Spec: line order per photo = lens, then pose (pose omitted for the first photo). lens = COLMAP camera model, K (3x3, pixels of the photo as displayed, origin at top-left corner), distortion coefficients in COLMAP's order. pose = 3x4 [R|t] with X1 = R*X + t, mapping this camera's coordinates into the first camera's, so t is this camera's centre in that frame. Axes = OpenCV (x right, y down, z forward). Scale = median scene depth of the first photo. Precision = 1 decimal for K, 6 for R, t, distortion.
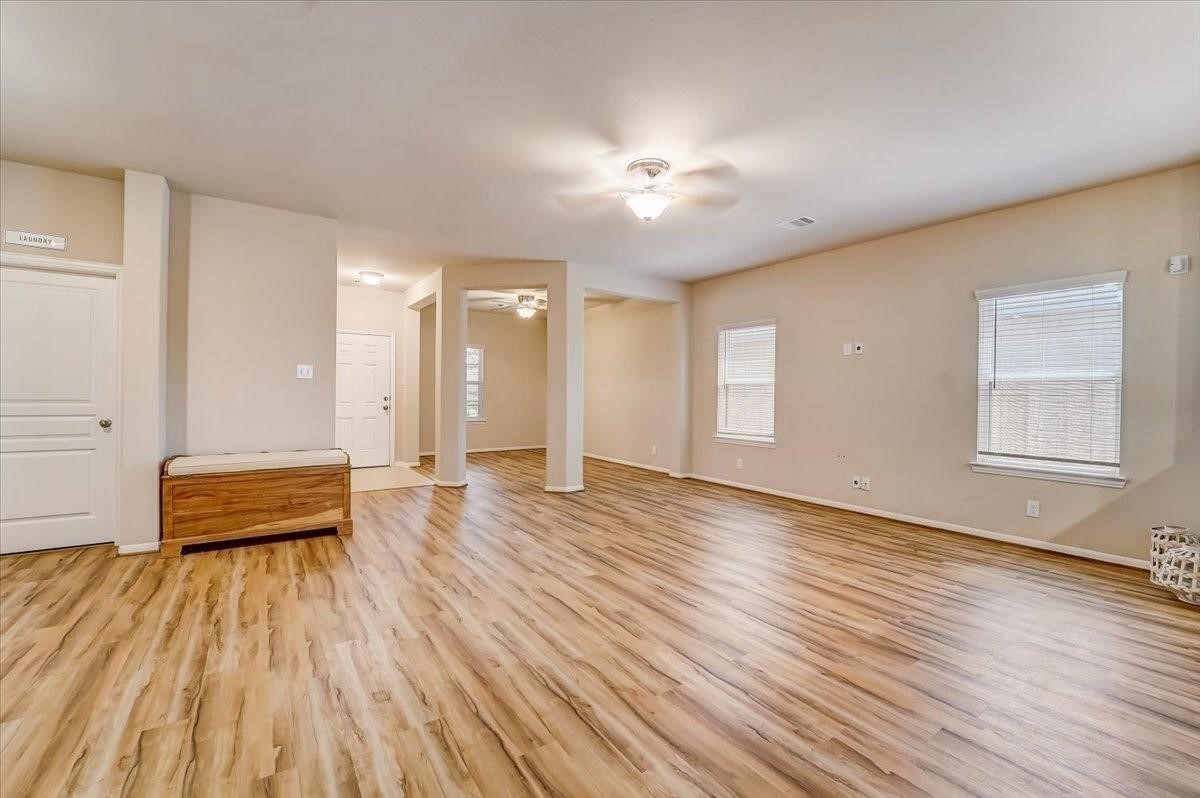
lens RADIAL K [[492.2, 0, 599.6], [0, 492.2, 392.5], [0, 0, 1]] dist [-0.020348, 0.000579]
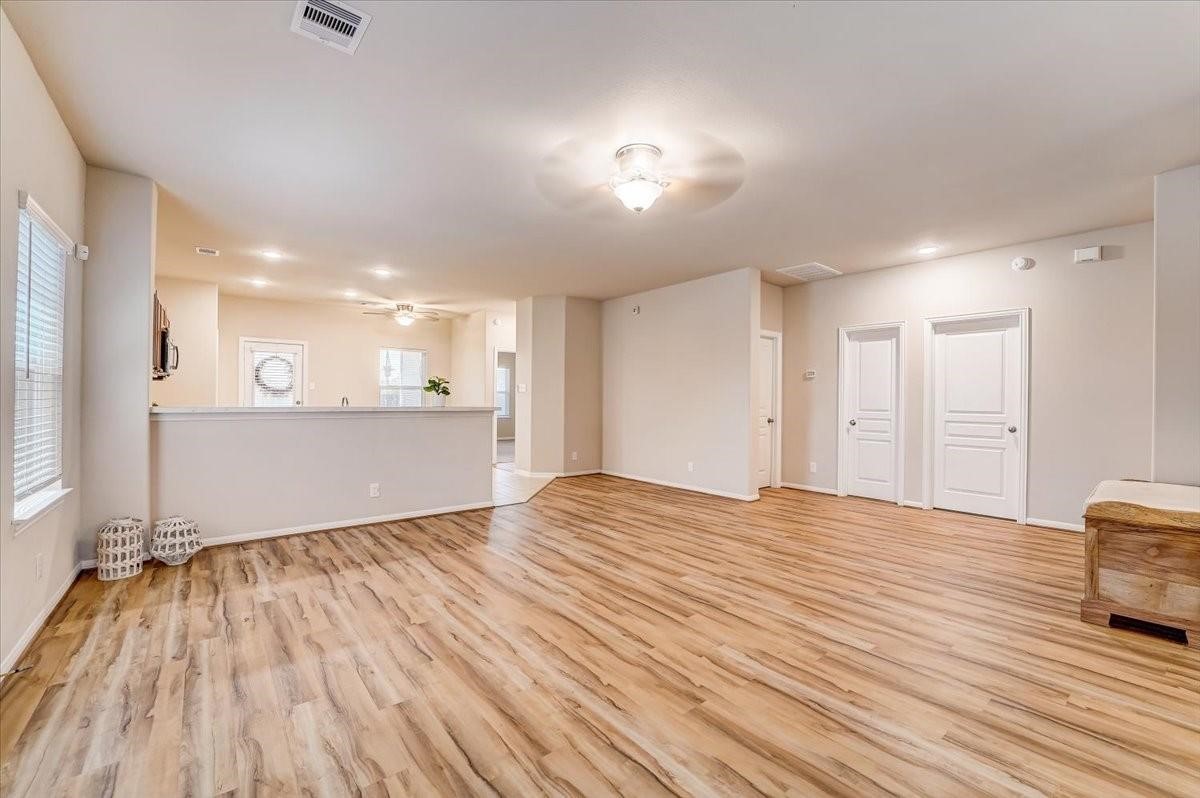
lens RADIAL K [[492.2, 0, 602.1], [0, 492.2, 402.1], [0, 0, 1]] dist [-0.020348, 0.000579]
pose [[-0.996485, -0.019019, -0.081582, 0.207533], [-0.019292, 0.999811, 0.002552, 0.006046], [0.081518, 0.004117, -0.996663, 1.698719]]
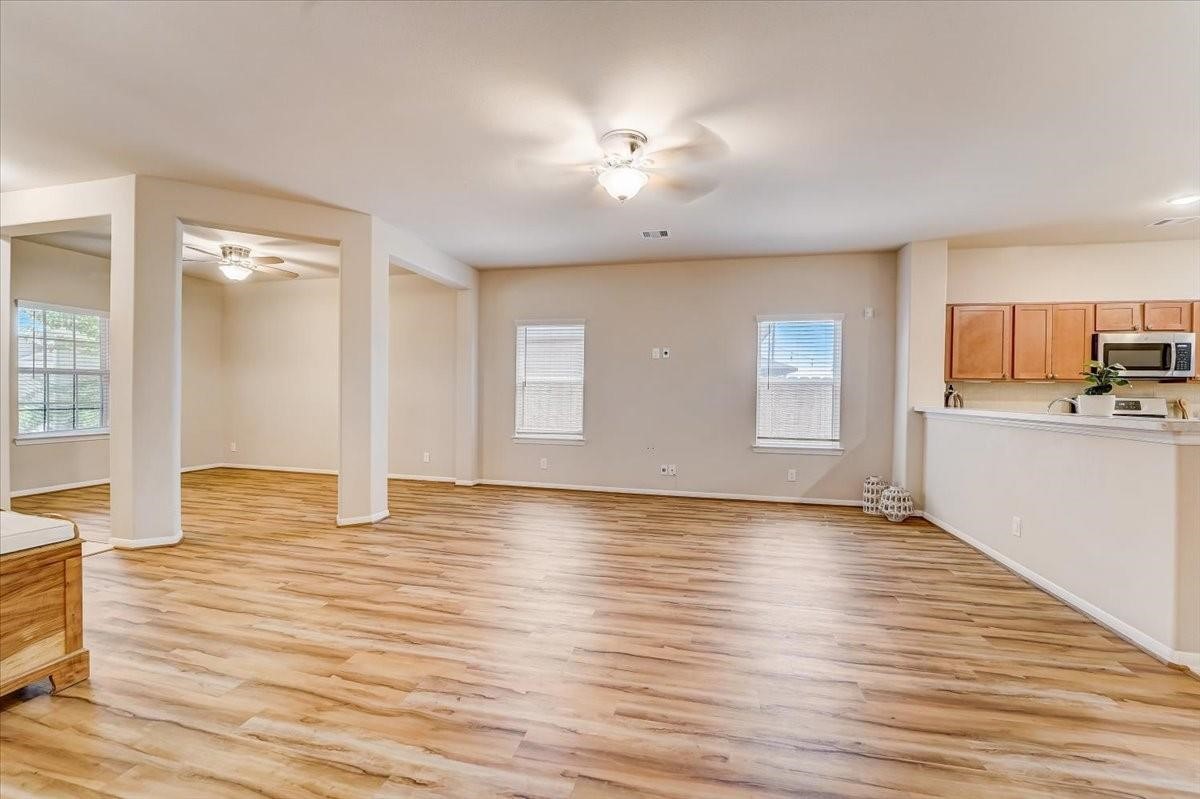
lens RADIAL K [[492.2, 0, 599.7], [0, 492.2, 396.9], [0, 0, 1]] dist [-0.020348, 0.000579]
pose [[0.742249, -0.004711, 0.670107, -0.474658], [-0.006334, 0.999881, 0.014045, -0.003816], [-0.670094, -0.014669, 0.742131, 0.323776]]
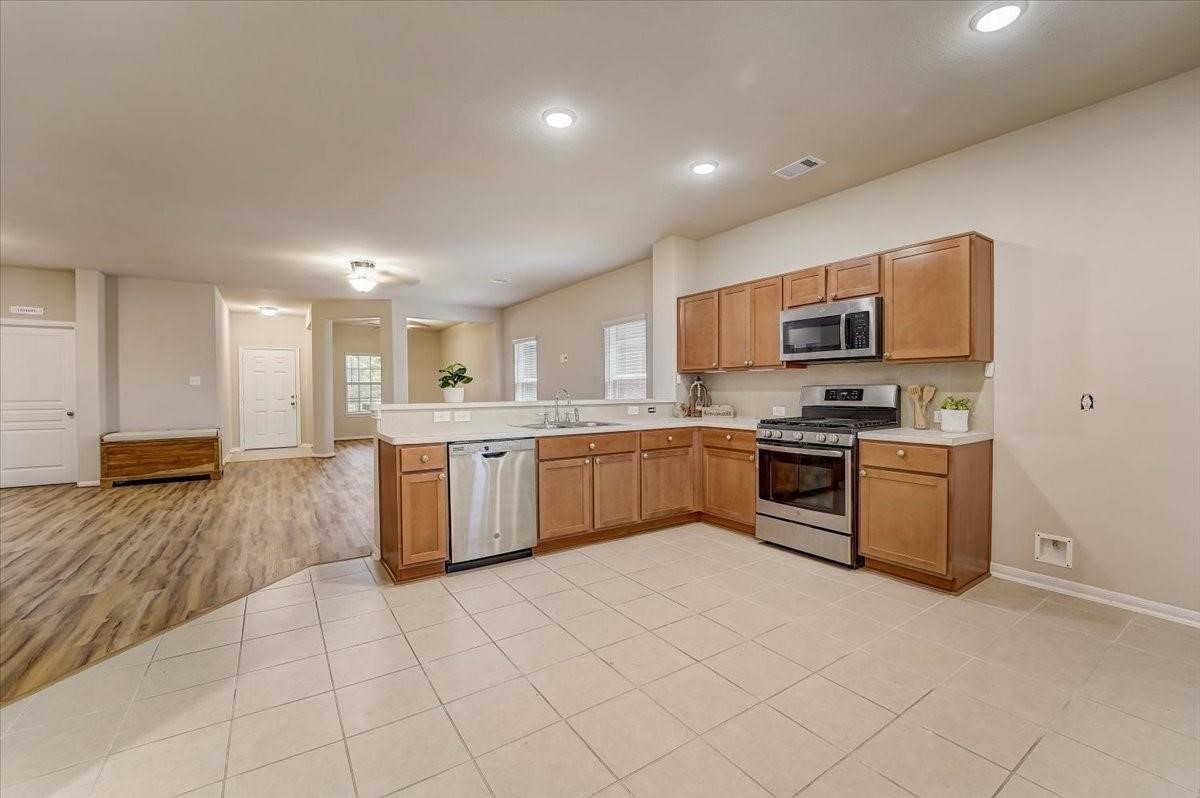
lens RADIAL K [[492.2, 0, 594.0], [0, 492.2, 393.2], [0, 0, 1]] dist [-0.020348, 0.000579]
pose [[0.999584, -0.016553, -0.023622, 0.852353], [0.016822, 0.999796, 0.011220, 0.003019], [0.023431, -0.011613, 0.999658, -0.649451]]
